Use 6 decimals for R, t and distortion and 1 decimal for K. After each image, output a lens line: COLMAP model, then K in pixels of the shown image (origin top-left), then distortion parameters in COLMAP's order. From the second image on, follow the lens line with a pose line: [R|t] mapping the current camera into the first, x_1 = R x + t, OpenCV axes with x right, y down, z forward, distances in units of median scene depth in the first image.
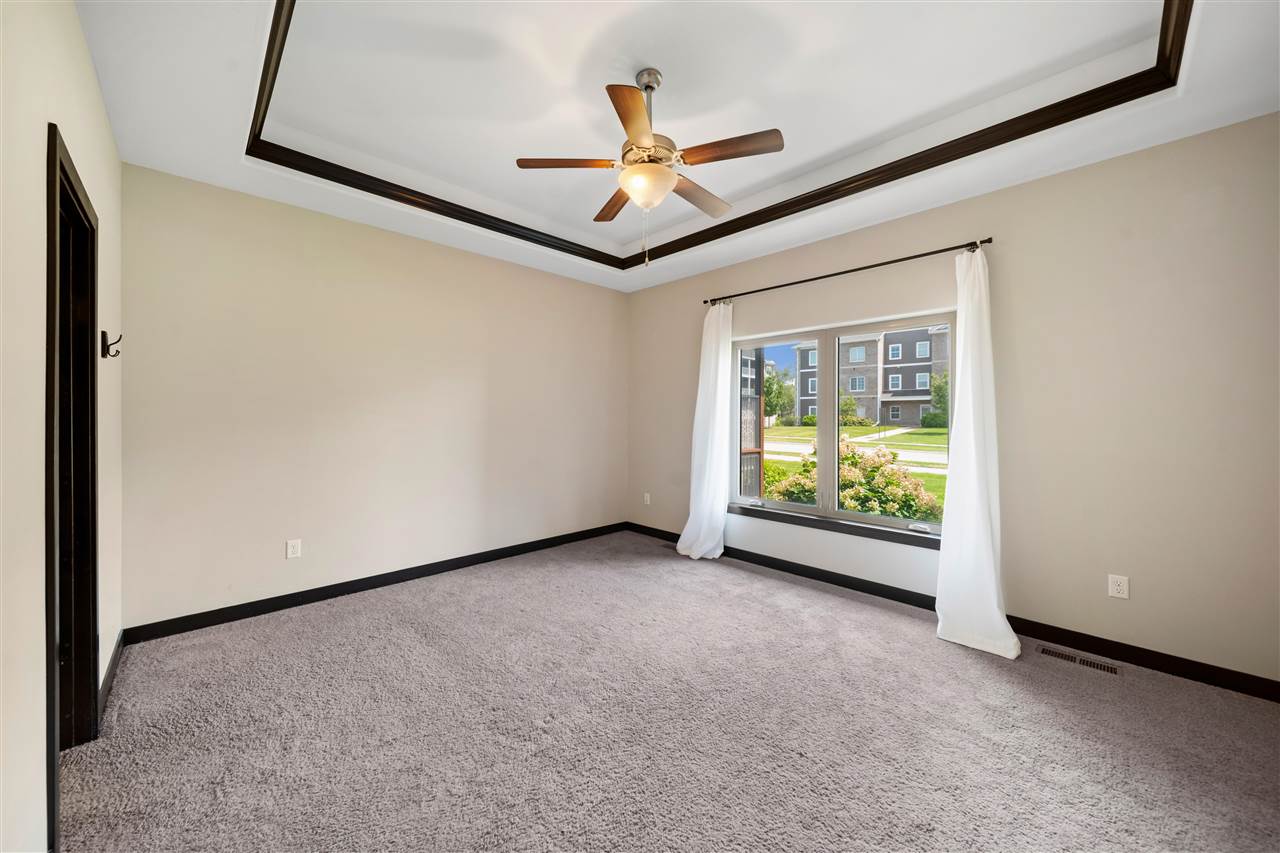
lens RADIAL K [[472.8, 0, 640.0], [0, 472.8, 426.5], [0, 0, 1]] dist [-0.000879, -0.000063]
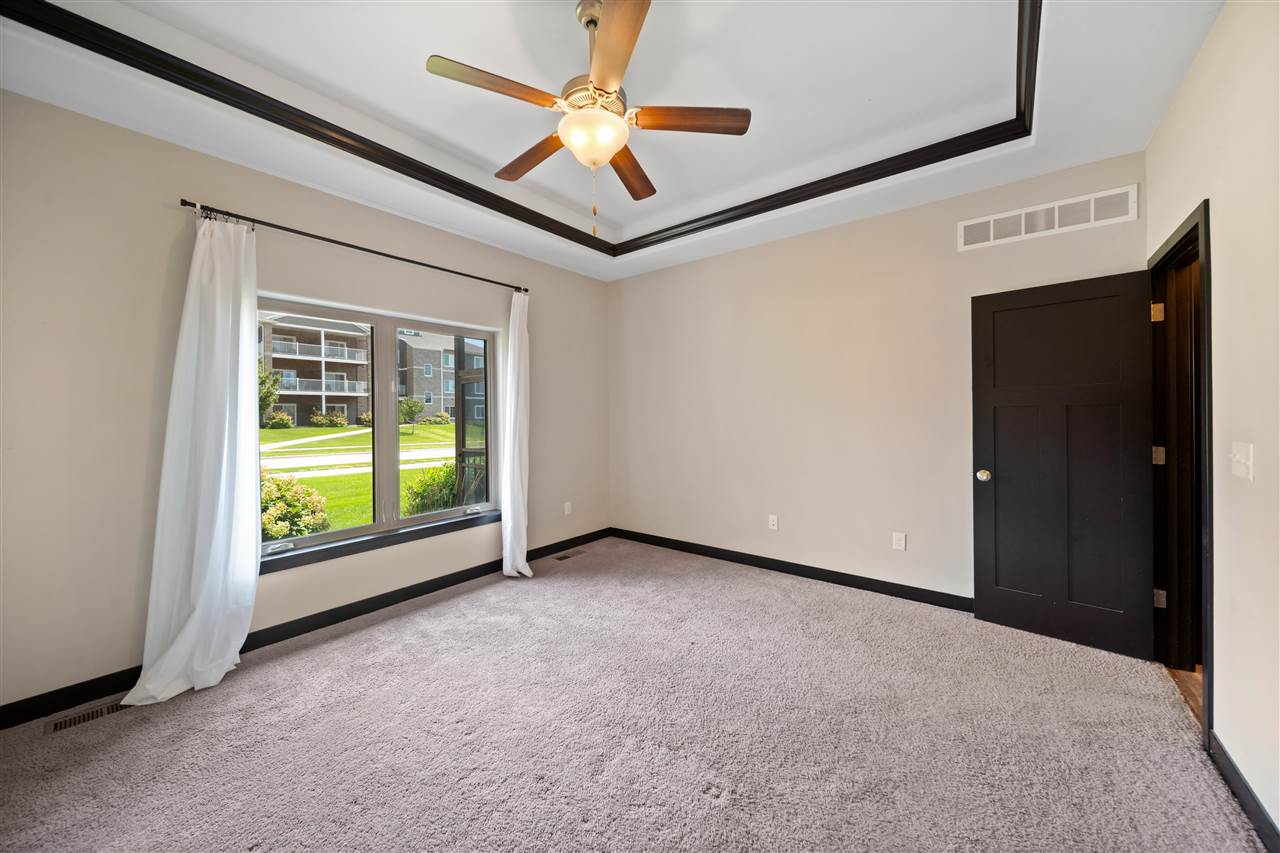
lens RADIAL K [[472.8, 0, 640.0], [0, 472.8, 426.5], [0, 0, 1]] dist [-0.000879, -0.000063]
pose [[-0.152353, -0.039901, 0.987520, -0.584978], [0.016920, 0.998933, 0.042972, -0.035204], [-0.988181, 0.023256, -0.151516, 0.727040]]
